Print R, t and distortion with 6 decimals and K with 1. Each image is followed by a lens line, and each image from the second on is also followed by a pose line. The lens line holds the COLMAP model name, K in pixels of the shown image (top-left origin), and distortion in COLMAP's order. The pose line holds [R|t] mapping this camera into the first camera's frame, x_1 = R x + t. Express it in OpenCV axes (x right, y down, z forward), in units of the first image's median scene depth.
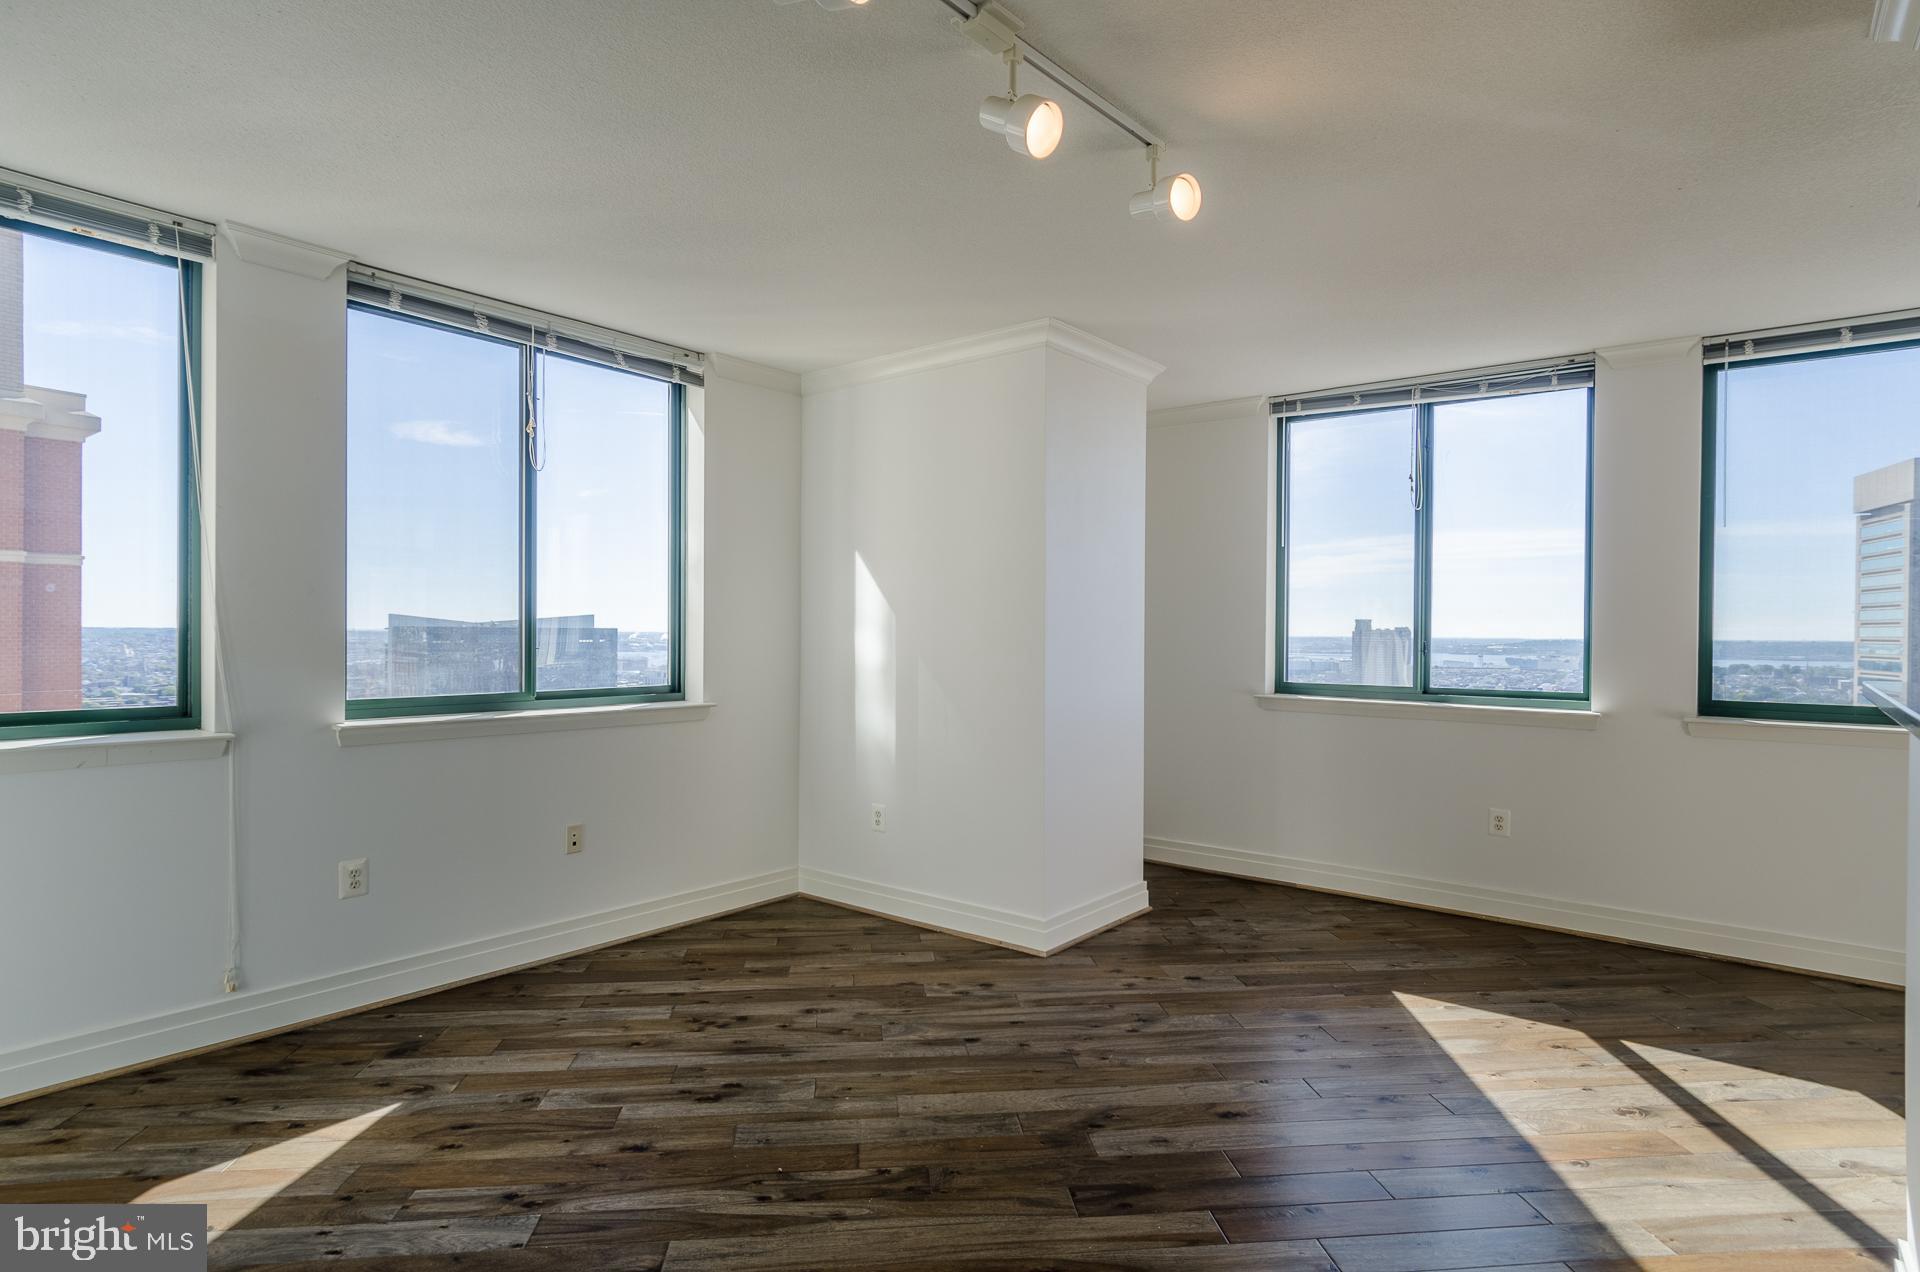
lens RADIAL K [[1013.1, 0, 958.5], [0, 1013.1, 634.6], [0, 0, 1]] dist [0.005574, -0.003021]
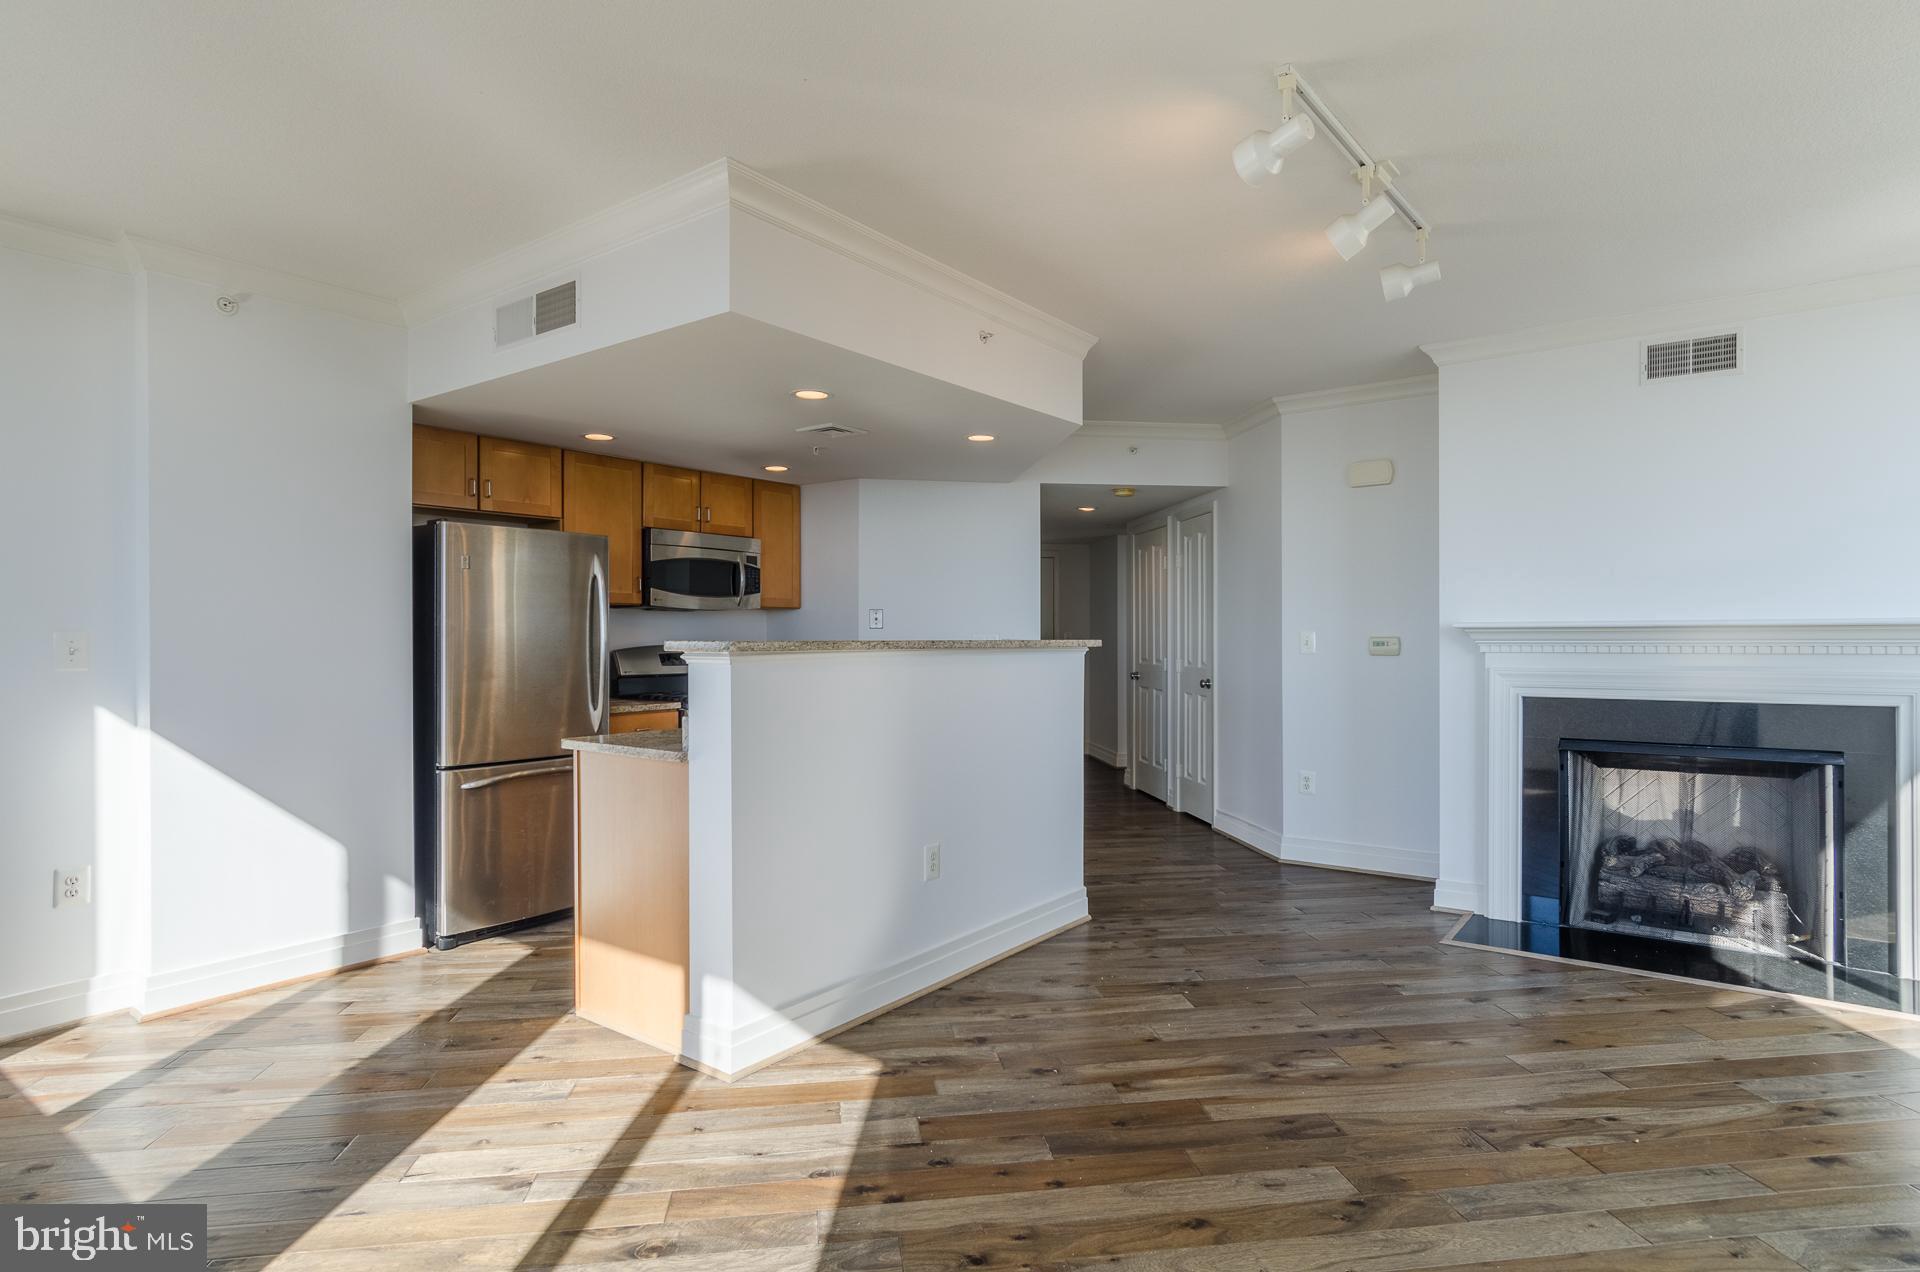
lens RADIAL K [[1013.1, 0, 958.7], [0, 1013.1, 632.8], [0, 0, 1]] dist [0.005574, -0.003021]
pose [[-0.999449, -0.005871, -0.032680, 0.308665], [-0.005974, 0.999978, 0.003042, 0.013810], [0.032661, 0.003235, -0.999461, 1.147569]]
